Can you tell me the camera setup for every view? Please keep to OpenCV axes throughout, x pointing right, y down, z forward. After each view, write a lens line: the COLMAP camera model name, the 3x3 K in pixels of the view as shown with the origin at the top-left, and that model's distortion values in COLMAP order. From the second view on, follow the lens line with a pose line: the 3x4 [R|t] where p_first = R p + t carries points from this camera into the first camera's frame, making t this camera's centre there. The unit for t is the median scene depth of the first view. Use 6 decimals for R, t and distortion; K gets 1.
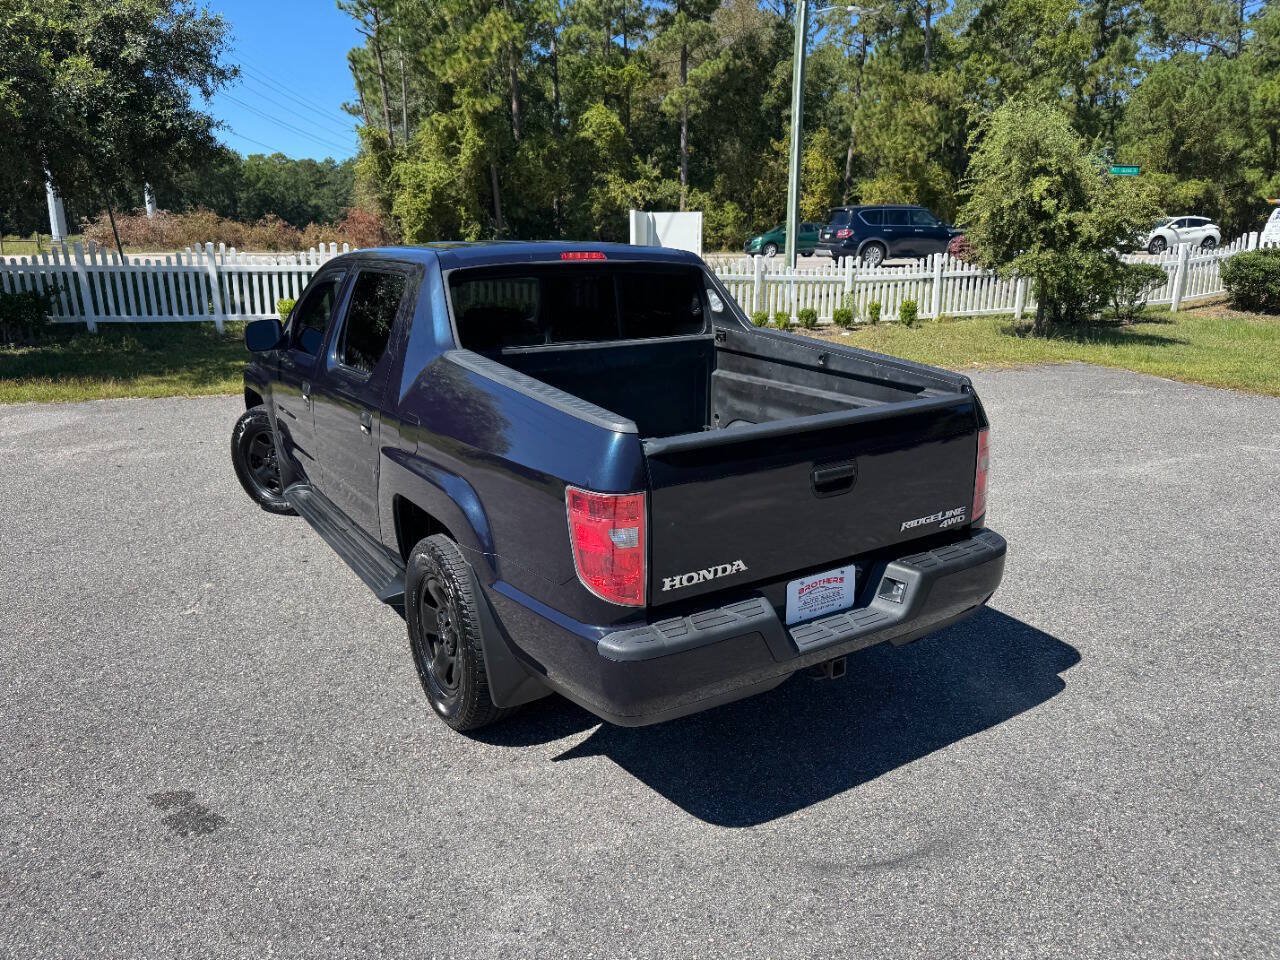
lens RADIAL K [[920.8, 0, 643.0], [0, 920.8, 487.4], [0, 0, 1]] dist [0.012134, -0.015385]
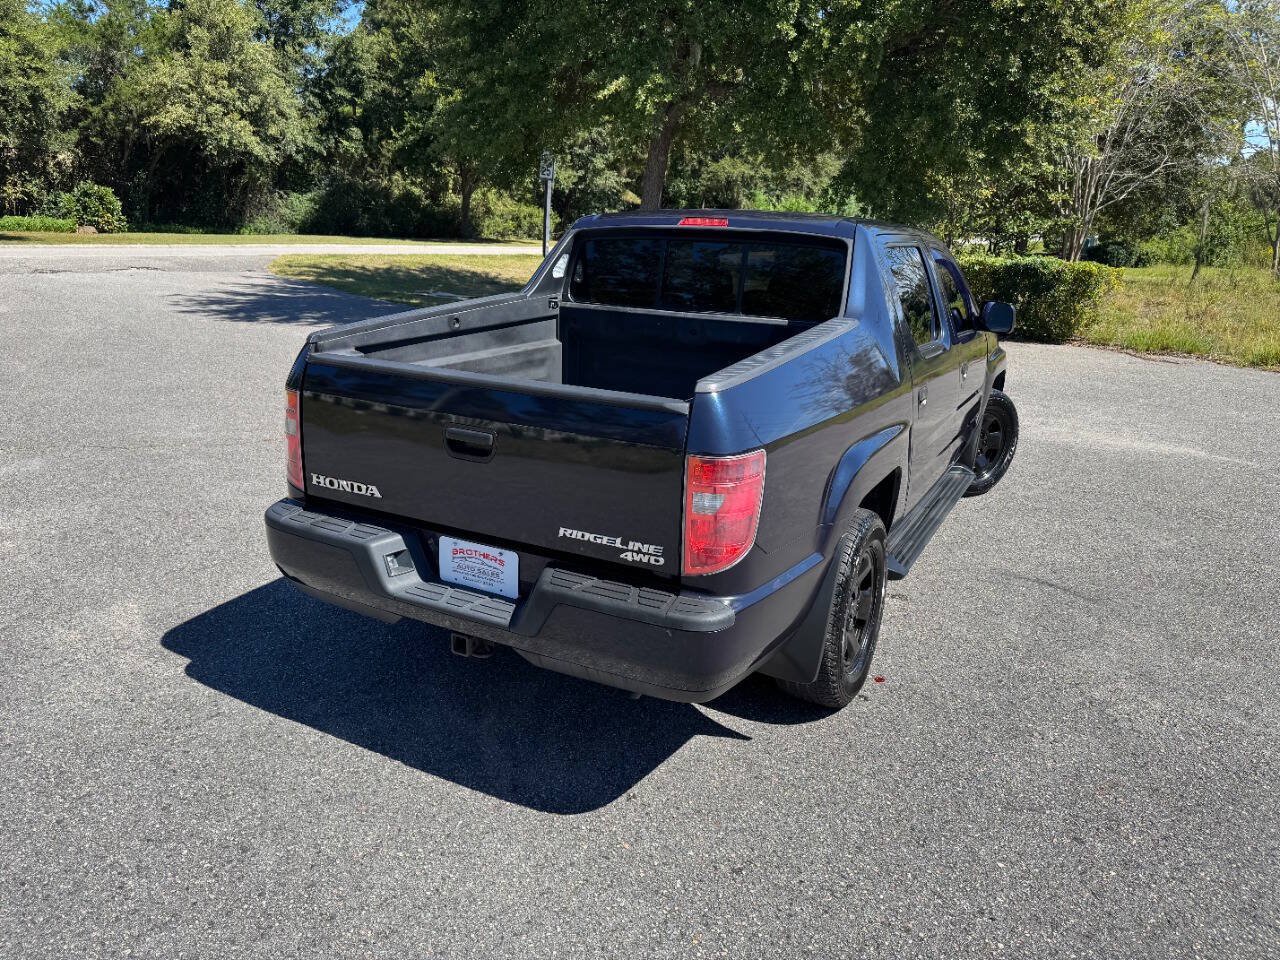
lens RADIAL K [[916.7, 0, 639.2], [0, 916.7, 470.3], [0, 0, 1]] dist [0.025005, -0.026830]
pose [[0.497994, 0.245670, -0.831654, 1.043047], [-0.273811, 0.954517, 0.118006, -0.135430], [0.822818, 0.168950, 0.542611, 0.617038]]
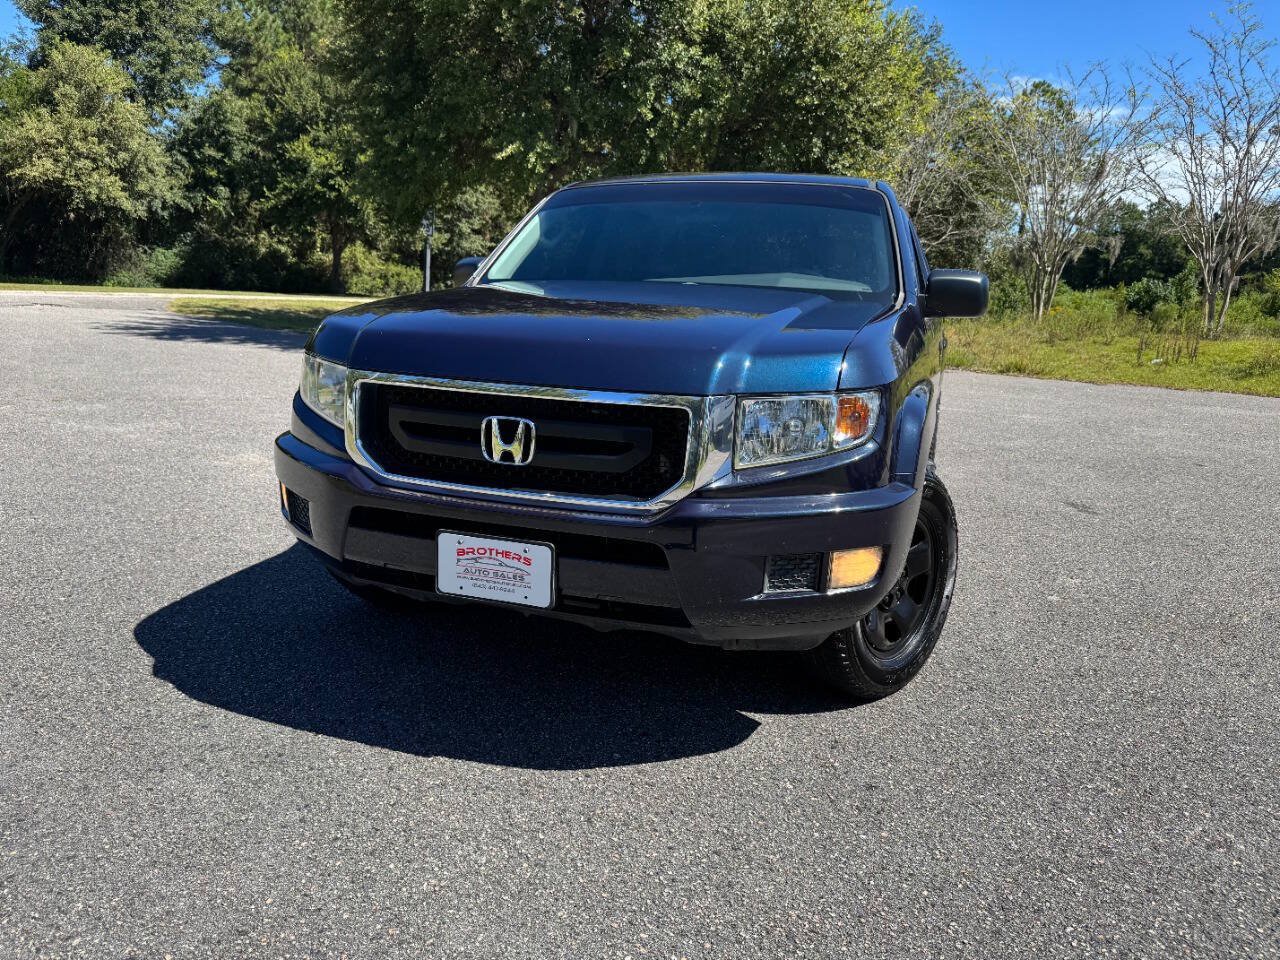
lens RADIAL K [[920.8, 0, 651.0], [0, 920.8, 472.2], [0, 0, 1]] dist [0.012134, -0.015385]
pose [[0.633911, 0.173595, -0.753672, 1.744508], [-0.257792, 0.966183, 0.005715, 0.205684], [0.729177, 0.190668, 0.657226, 0.067931]]
